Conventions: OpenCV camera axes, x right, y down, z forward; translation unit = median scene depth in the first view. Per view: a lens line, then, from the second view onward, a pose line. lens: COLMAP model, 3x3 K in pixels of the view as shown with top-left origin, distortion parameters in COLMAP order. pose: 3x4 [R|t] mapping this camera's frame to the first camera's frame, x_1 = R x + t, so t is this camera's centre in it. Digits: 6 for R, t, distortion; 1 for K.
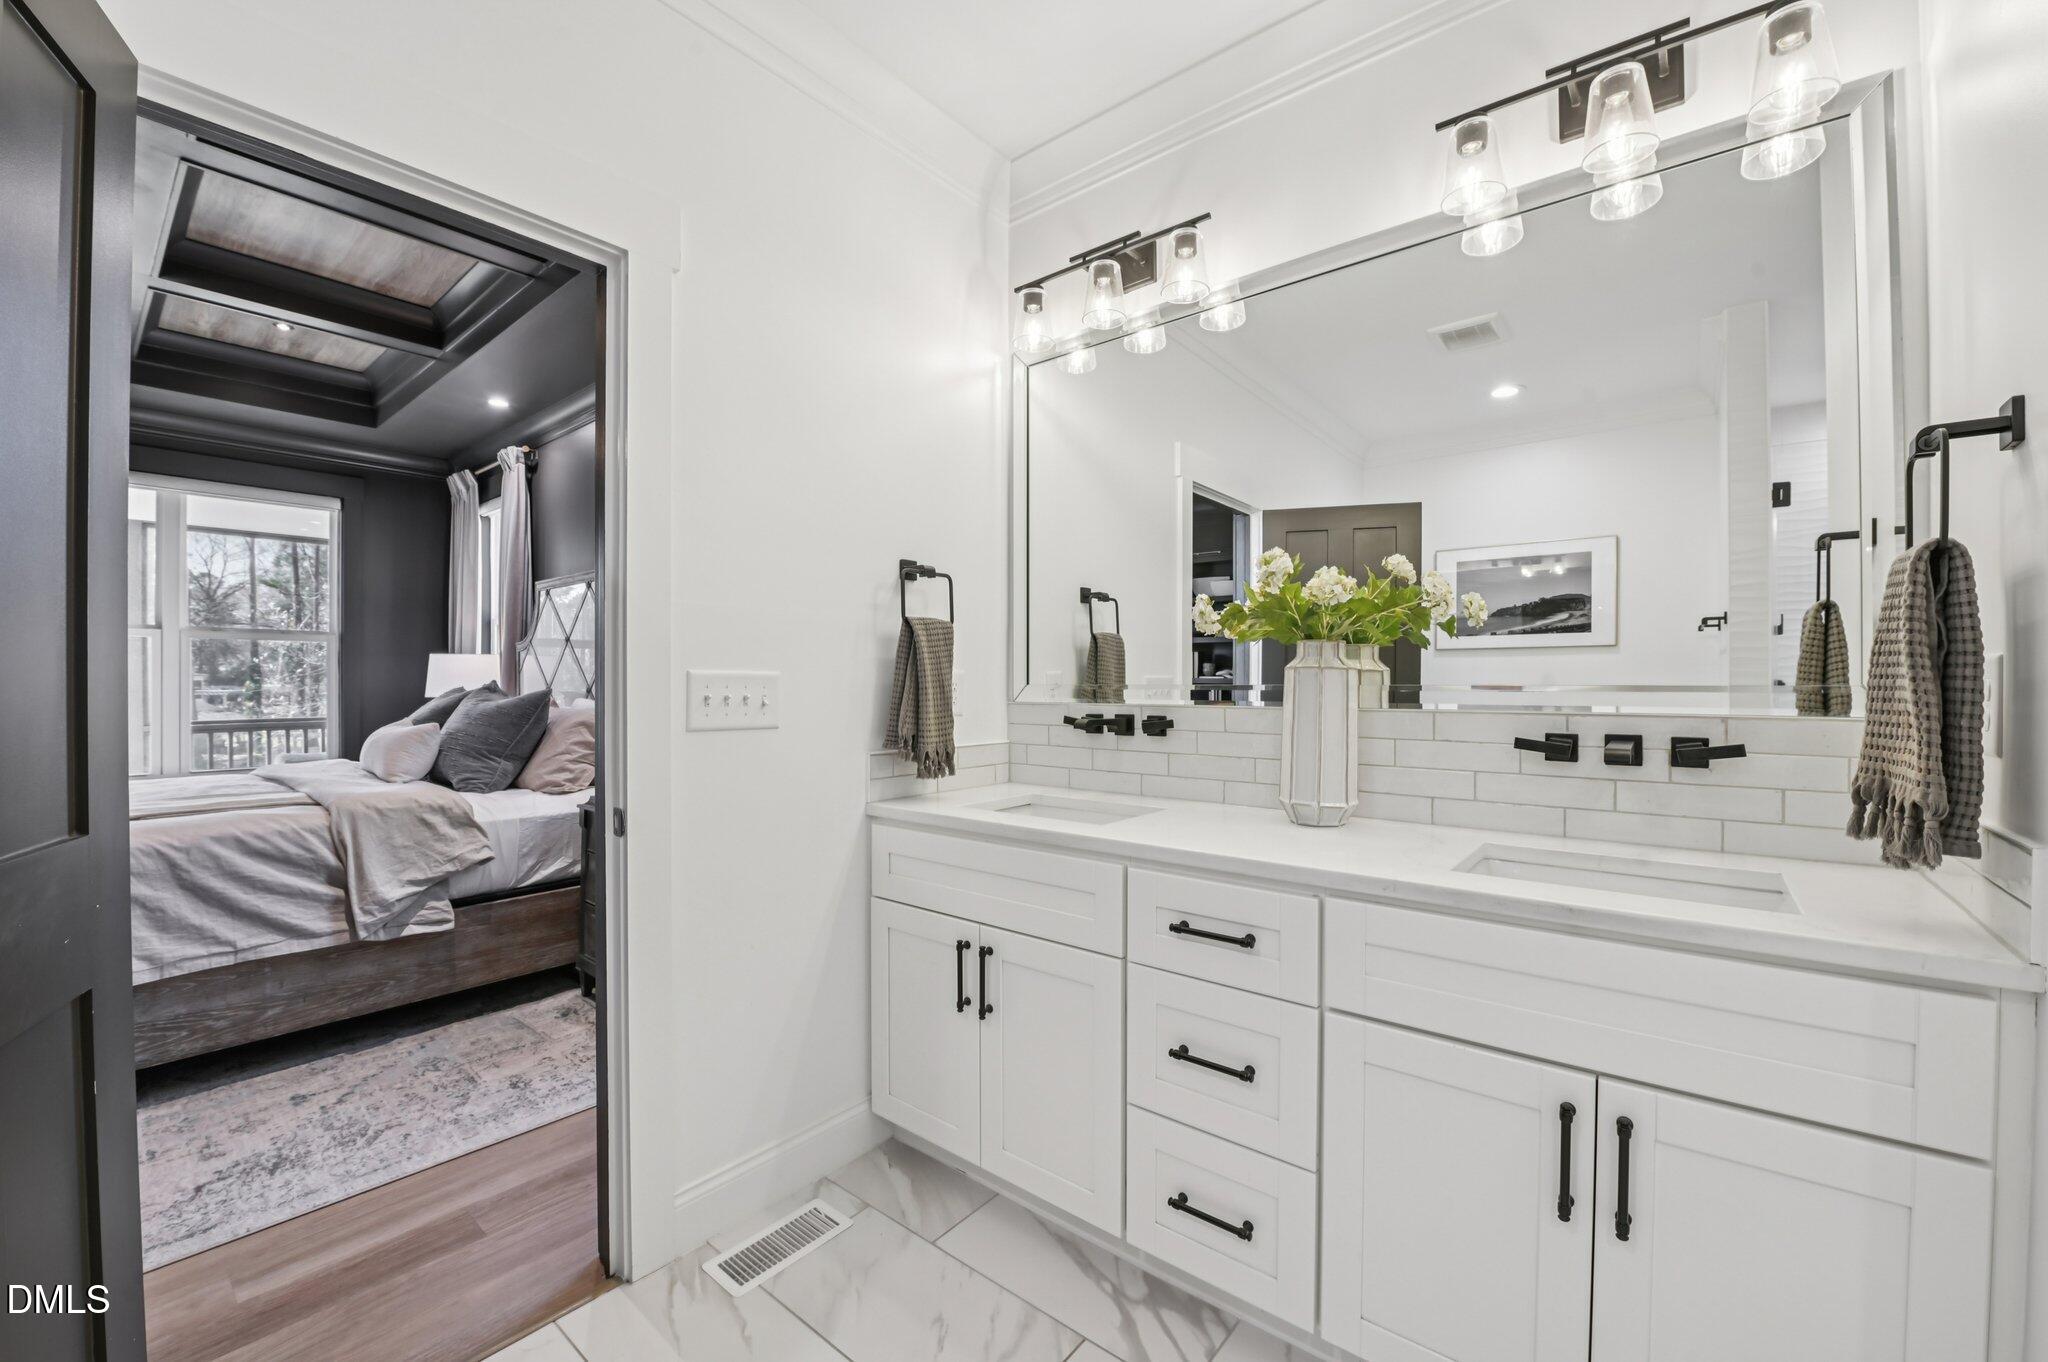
lens RADIAL K [[813.7, 0, 1032.1], [0, 813.7, 677.8], [0, 0, 1]] dist [-0.016518, -0.002394]
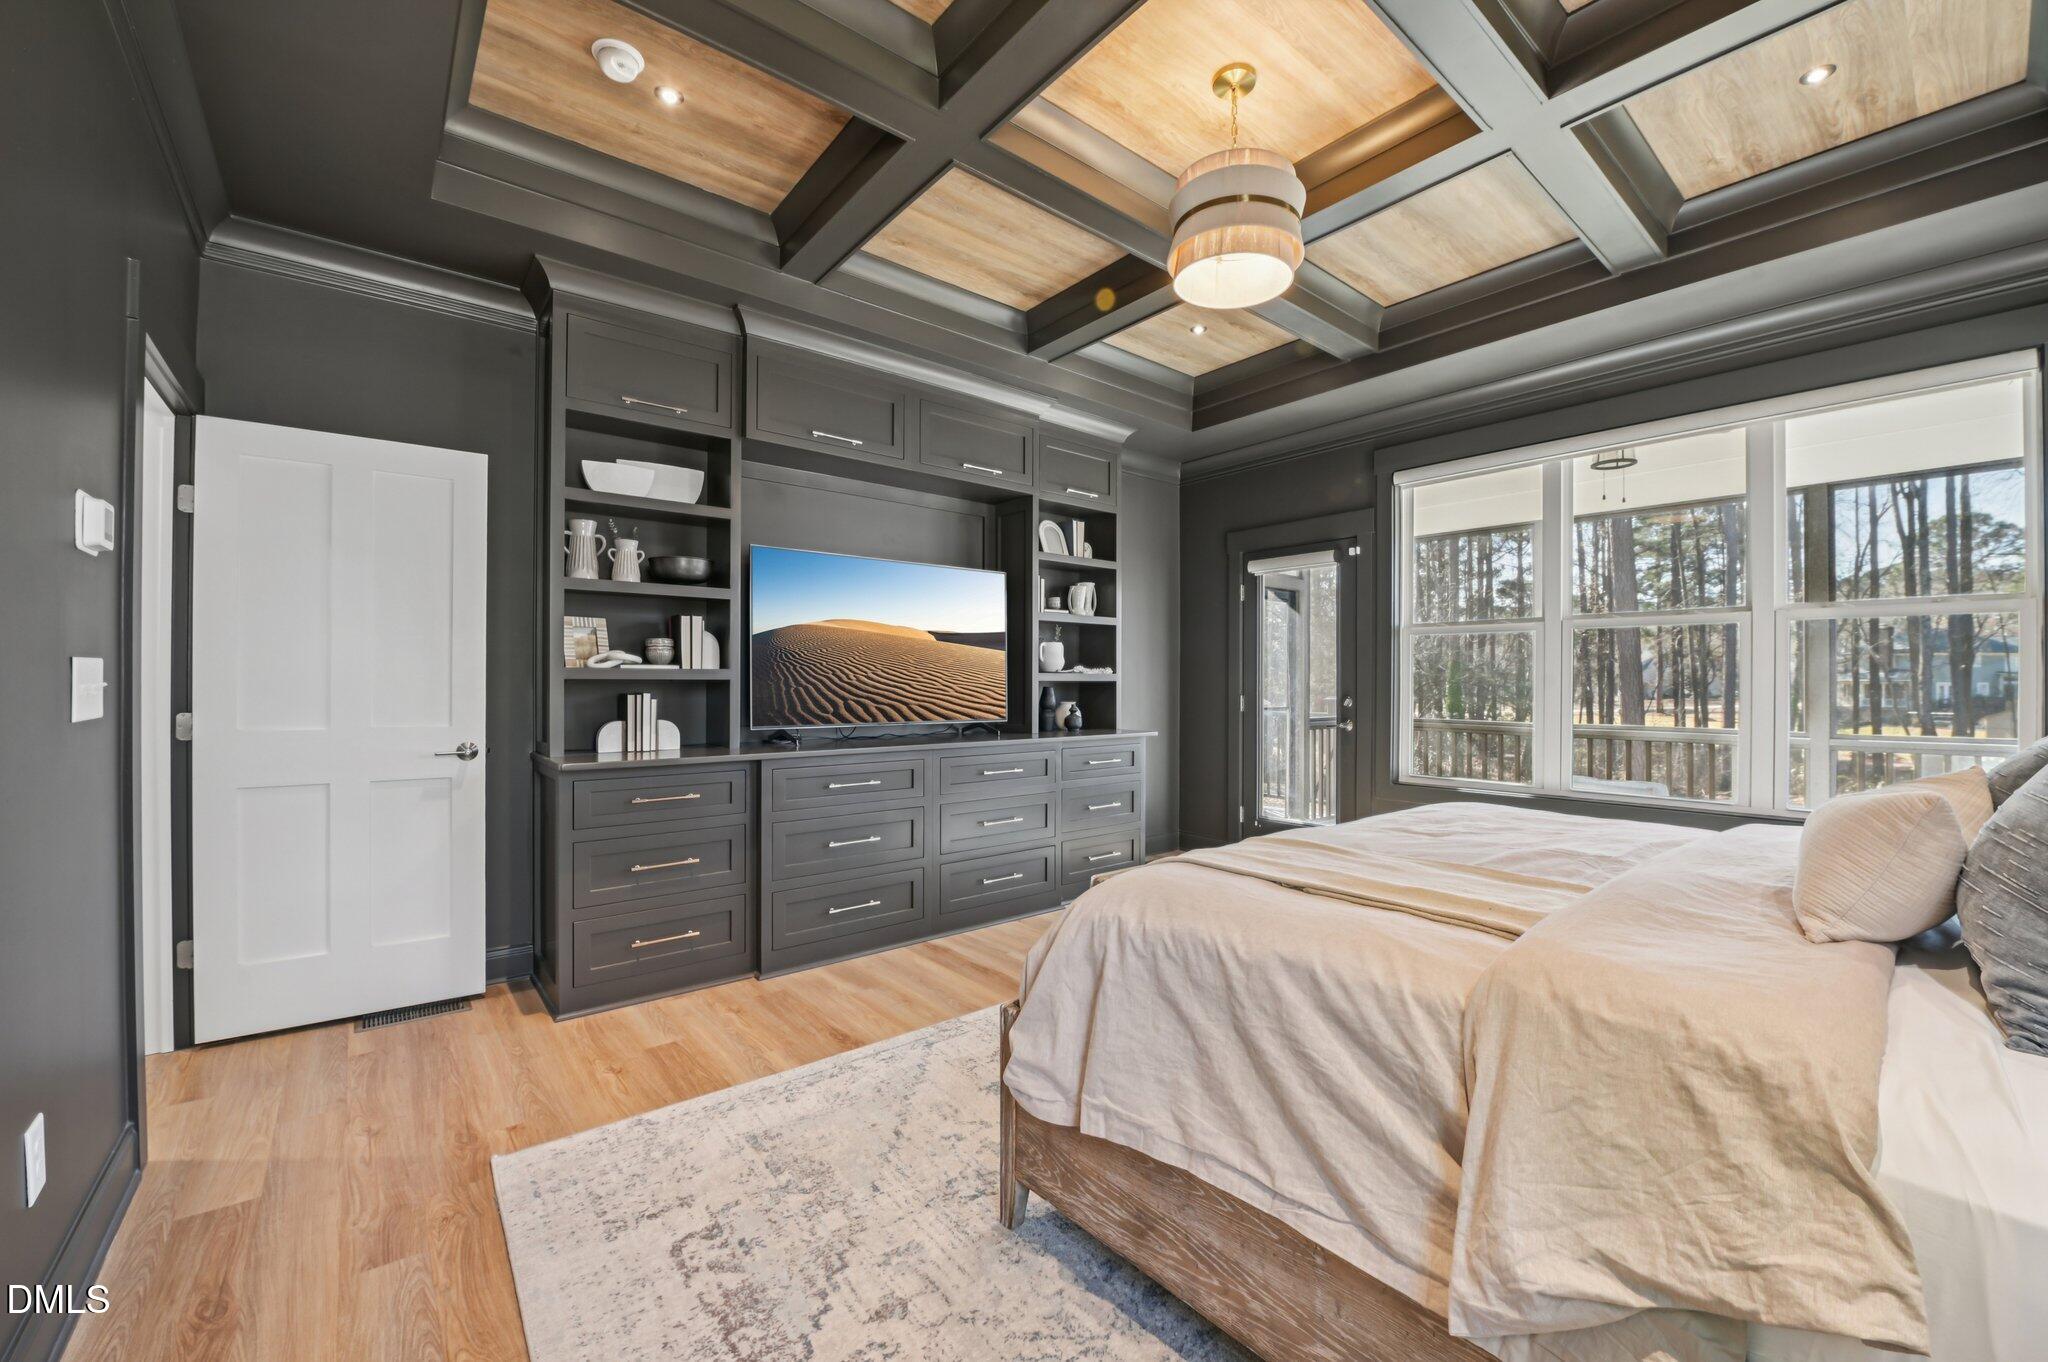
lens RADIAL K [[813.7, 0, 1032.1], [0, 813.7, 677.8], [0, 0, 1]] dist [-0.016518, -0.002394]
pose [[-0.193794, -0.004463, -0.981032, -0.388829], [-0.001661, 0.999990, -0.004221, 0.009200], [0.981041, 0.000812, -0.193799, 0.815649]]
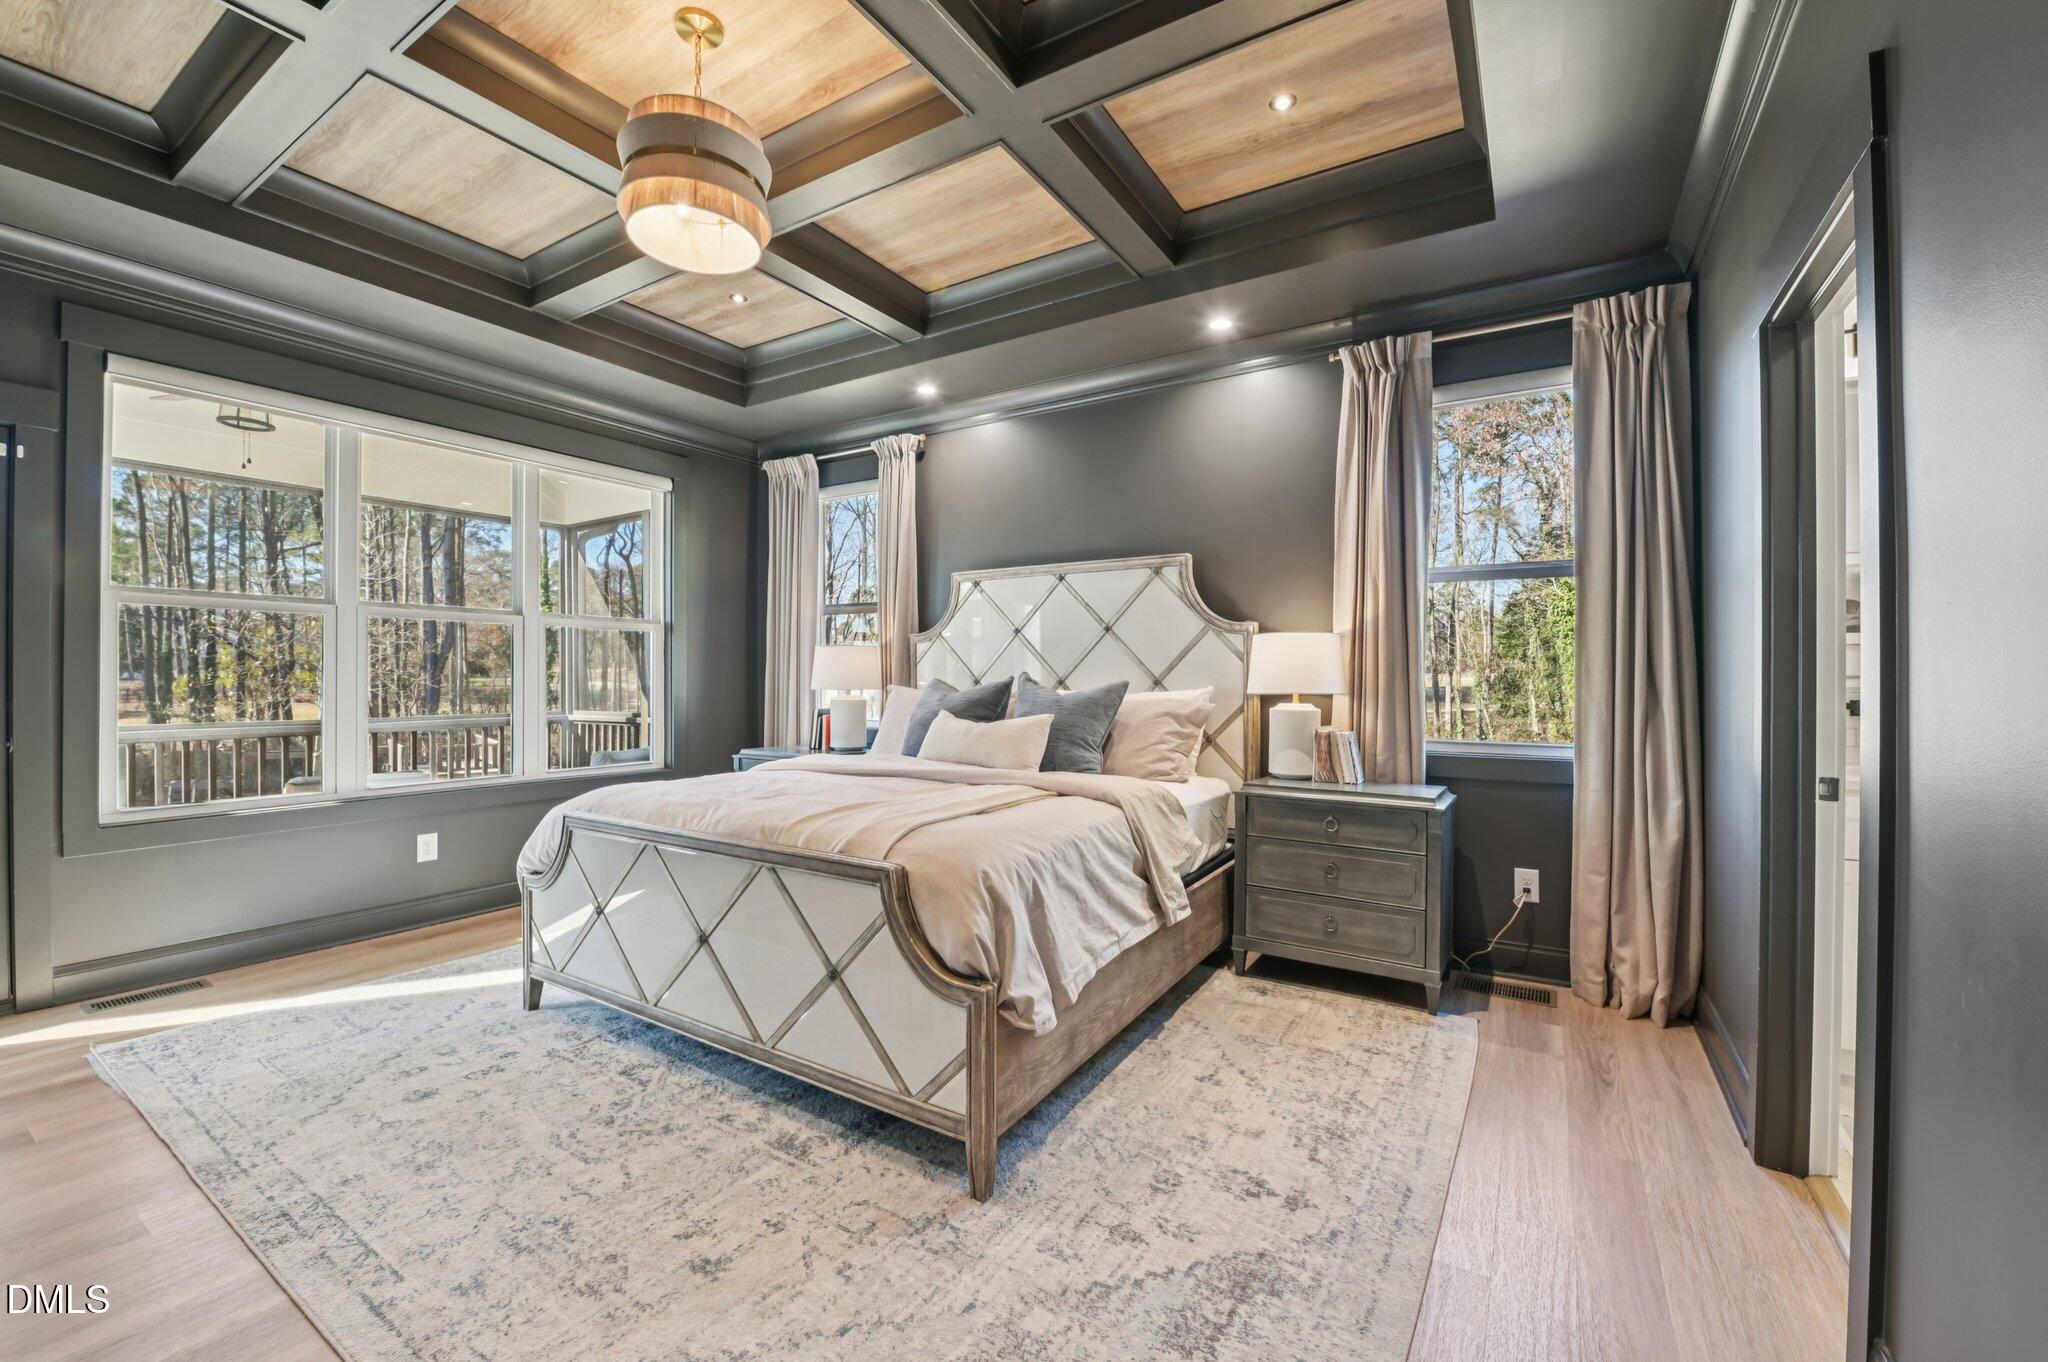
lens RADIAL K [[813.7, 0, 1032.1], [0, 813.7, 677.8], [0, 0, 1]] dist [-0.016518, -0.002394]
pose [[0.991850, 0.002490, 0.127384, -1.069512], [-0.003136, 0.999983, 0.004871, 0.007400], [-0.127370, -0.005231, 0.991841, 0.001000]]
